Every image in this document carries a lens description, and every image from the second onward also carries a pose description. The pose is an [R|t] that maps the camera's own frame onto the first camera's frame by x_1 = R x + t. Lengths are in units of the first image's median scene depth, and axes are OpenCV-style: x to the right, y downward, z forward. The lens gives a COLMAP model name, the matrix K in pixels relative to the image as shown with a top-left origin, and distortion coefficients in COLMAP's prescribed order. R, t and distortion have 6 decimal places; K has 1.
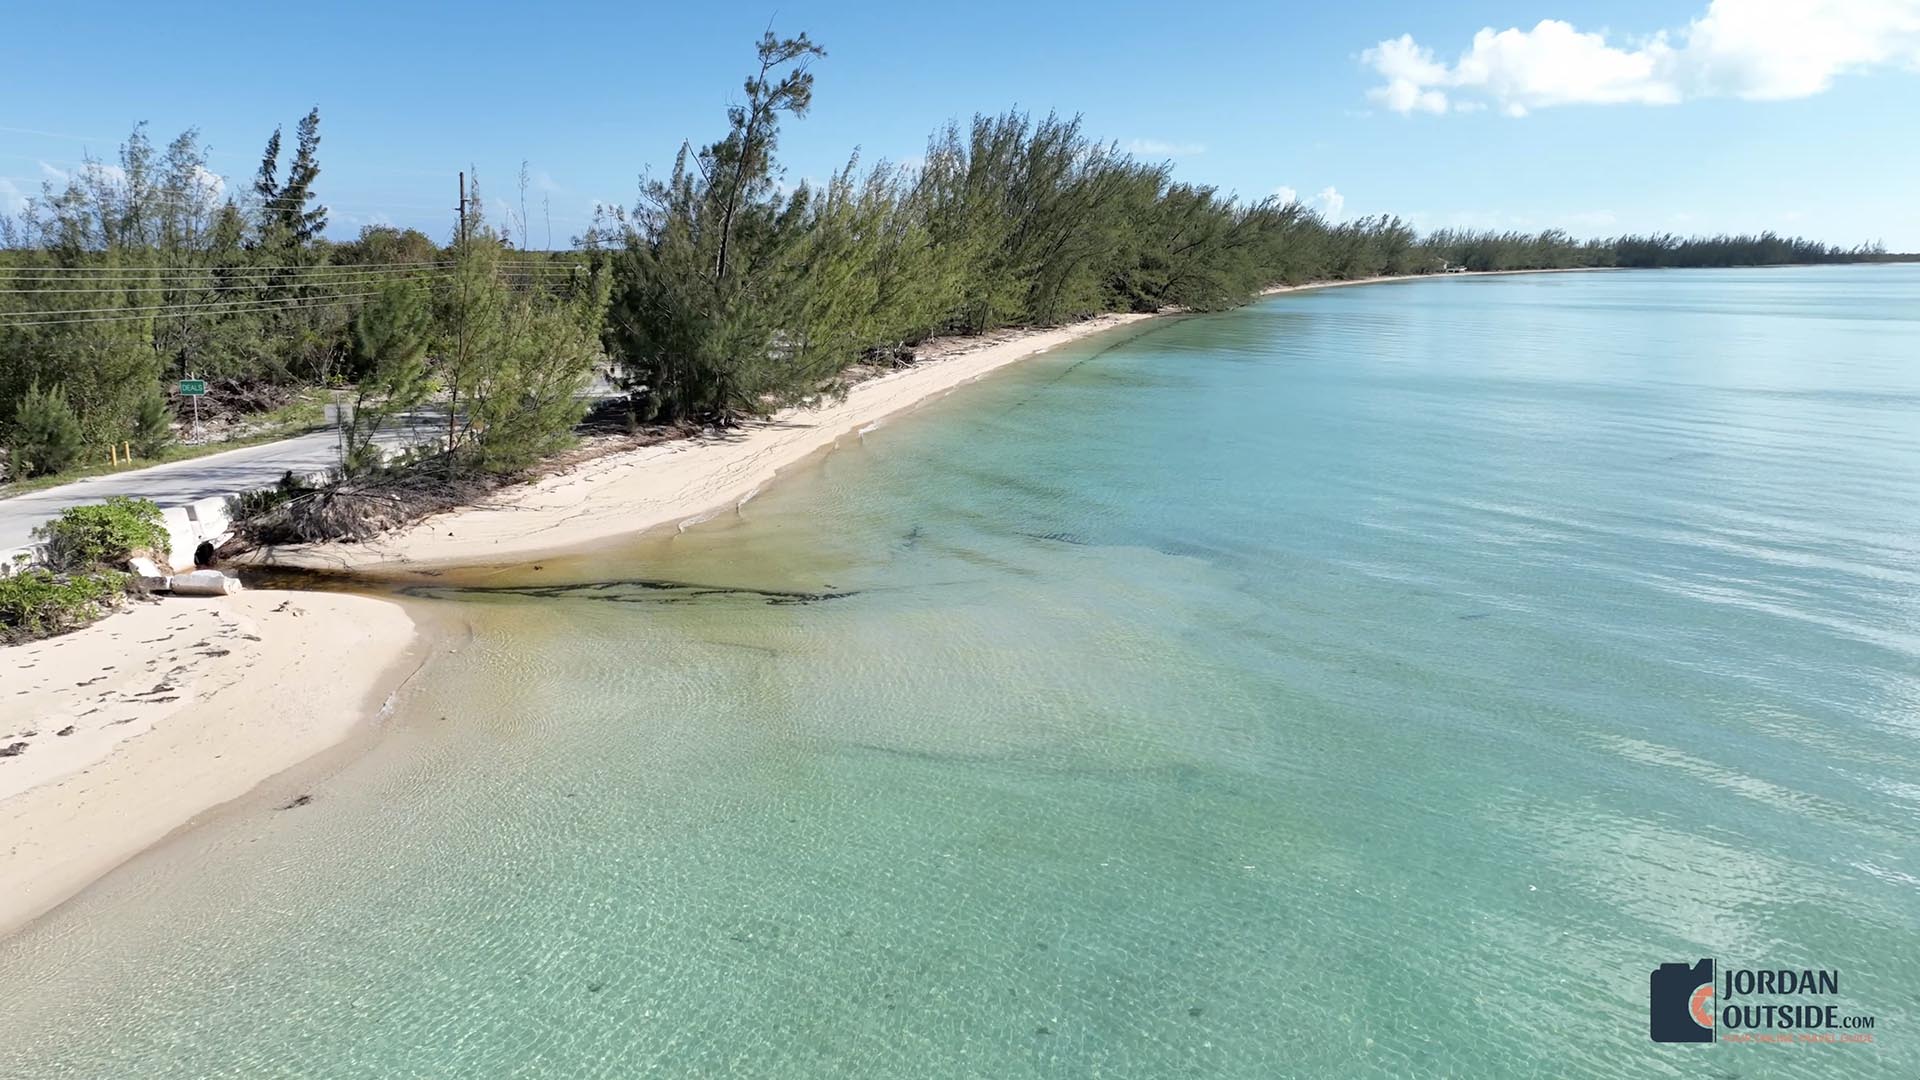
lens RADIAL K [[1458.4, 0, 966.3], [0, 1458.4, 552.1], [0, 0, 1]] dist [0.002734, 0.007966]
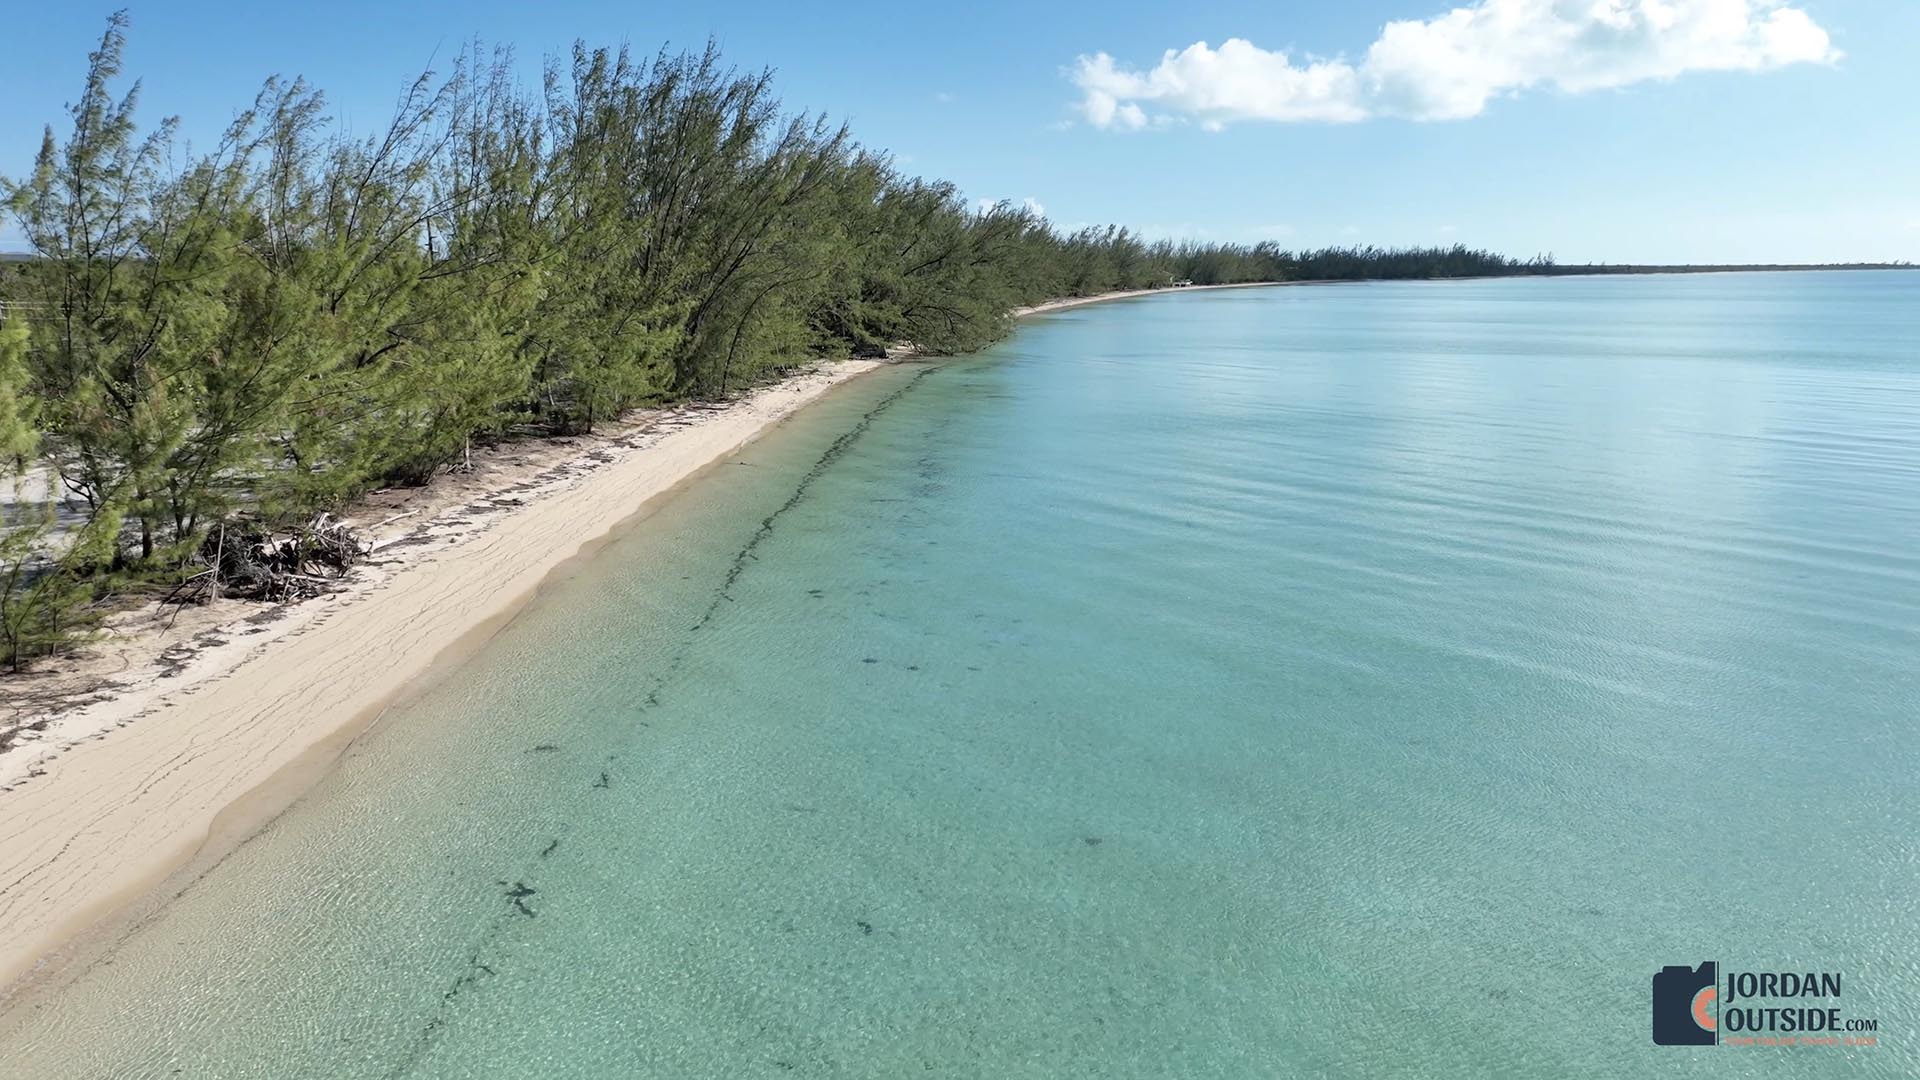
lens RADIAL K [[1458.4, 0, 954.7], [0, 1458.4, 526.8], [0, 0, 1]] dist [0.002734, 0.007966]
pose [[0.981802, -0.031408, 0.187292, 0.026958], [0.035566, 0.999189, -0.018881, -0.063961], [-0.186547, 0.025198, 0.982123, 0.284035]]
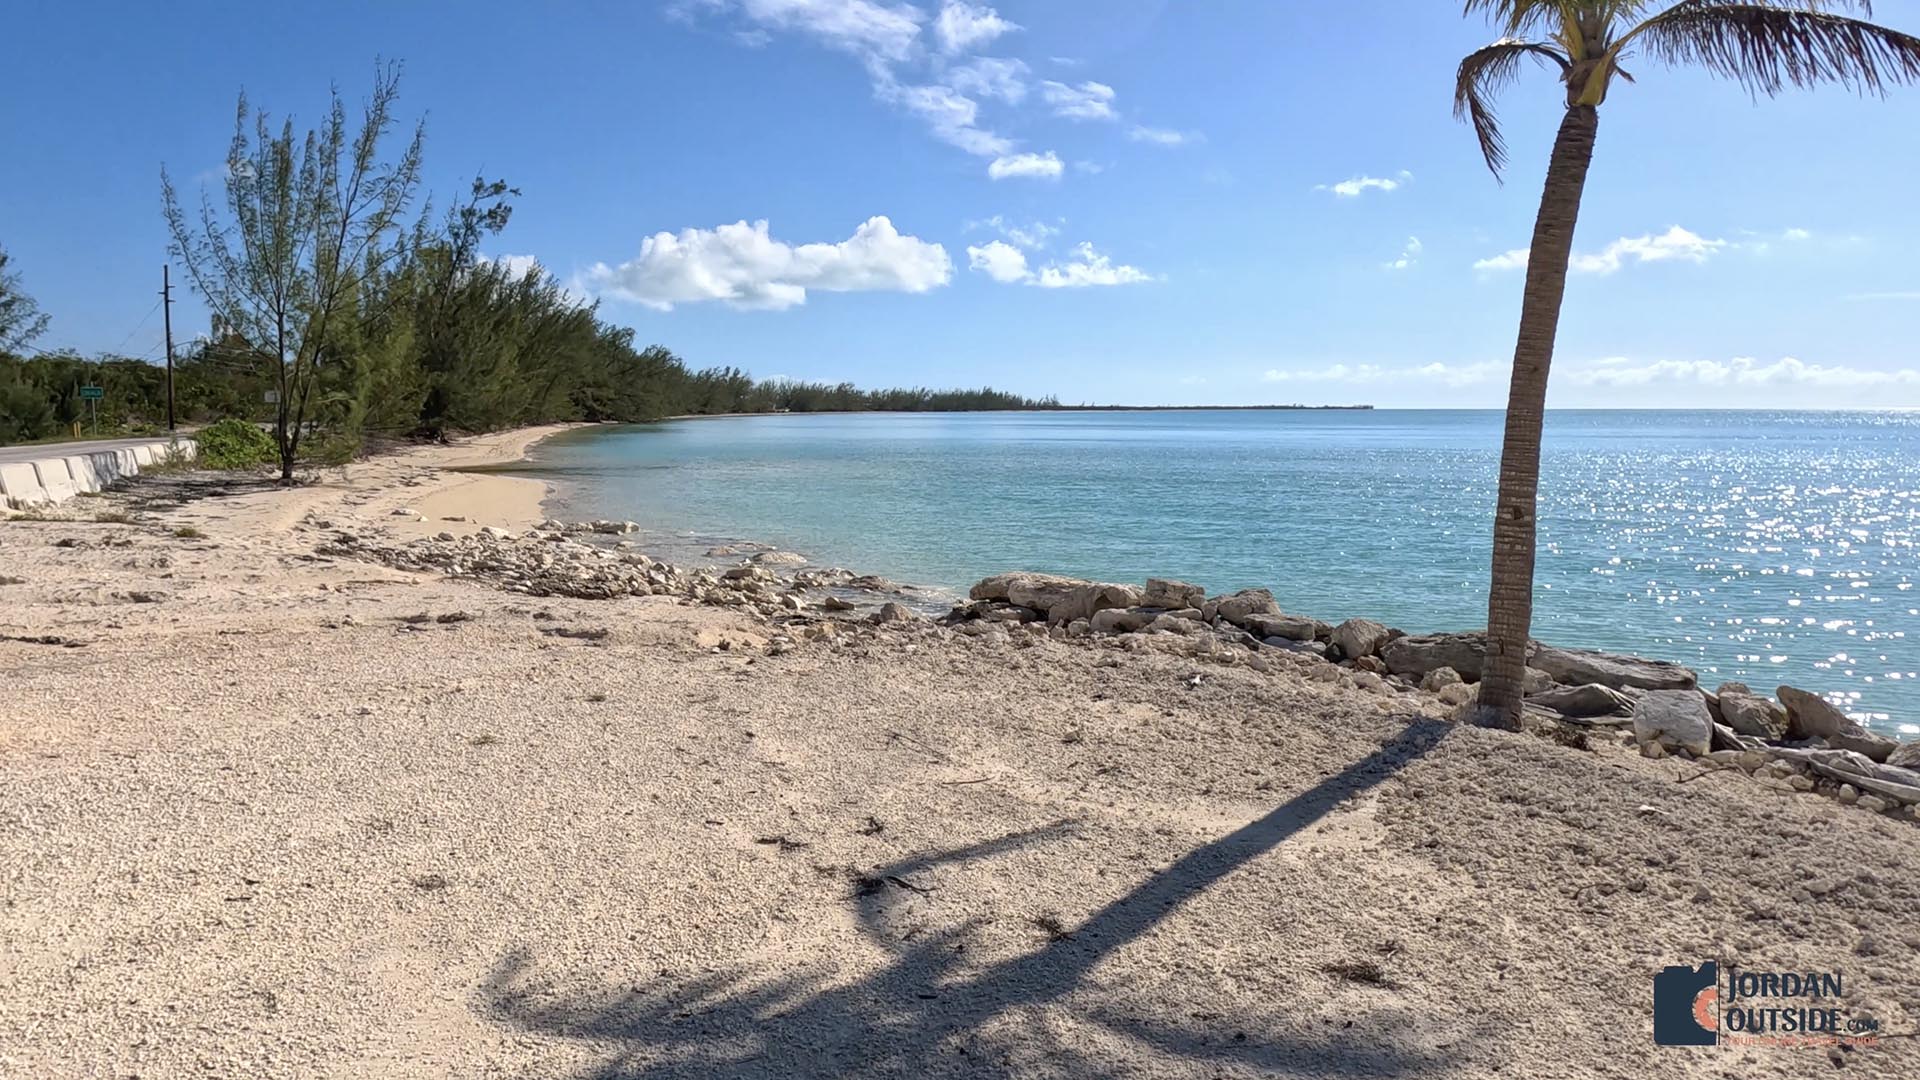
lens RADIAL K [[1247.3, 0, 972.5], [0, 1247.3, 538.3], [0, 0, 1]] dist [-0.004212, 0.000334]
pose [[0.883971, -0.047284, 0.465145, -0.089939], [0.092983, 0.992779, -0.075785, 0.047502], [-0.458203, 0.110242, 0.881985, -0.097998]]
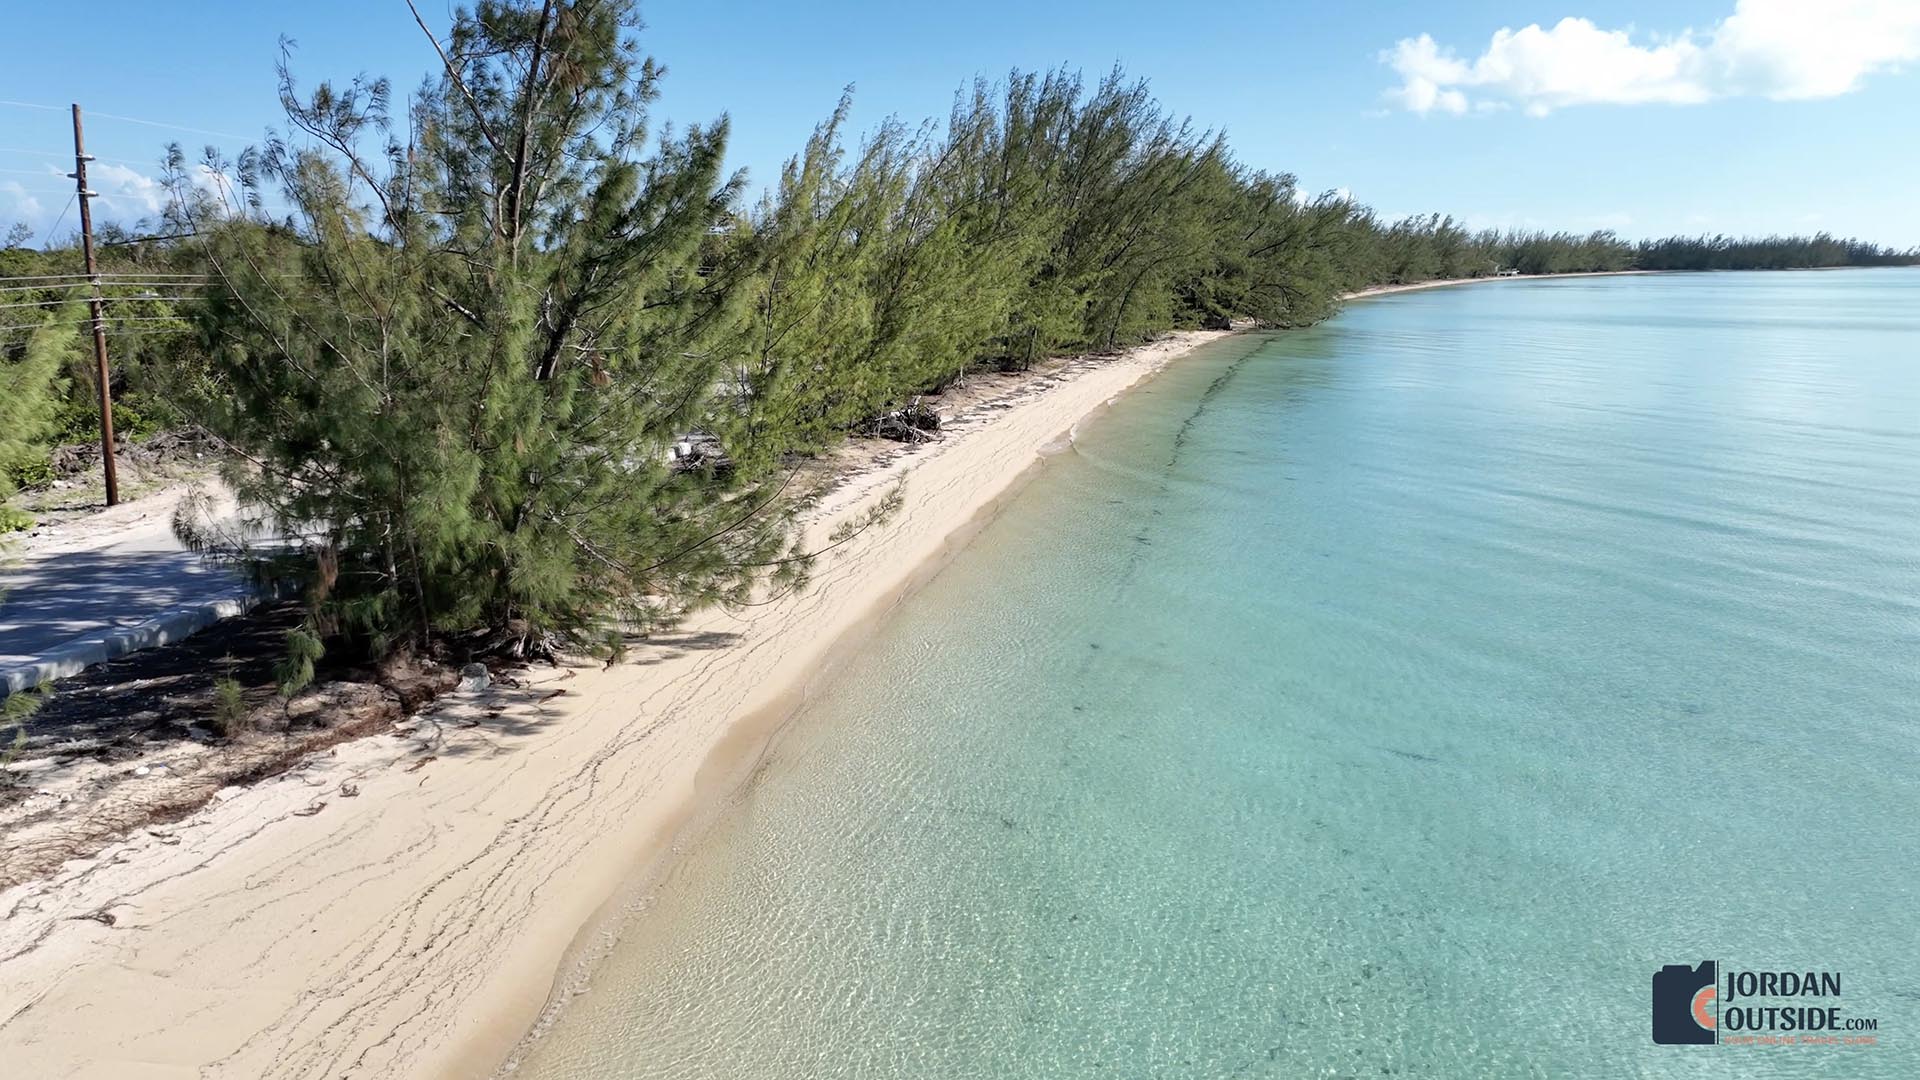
lens RADIAL K [[1458.4, 0, 955.7], [0, 1458.4, 530.4], [0, 0, 1]] dist [0.002734, 0.007966]
pose [[0.999916, 0.002945, -0.012633, -0.010098], [-0.003135, 0.999881, -0.015089, -0.038330], [0.012587, 0.015127, 0.999806, 0.182937]]
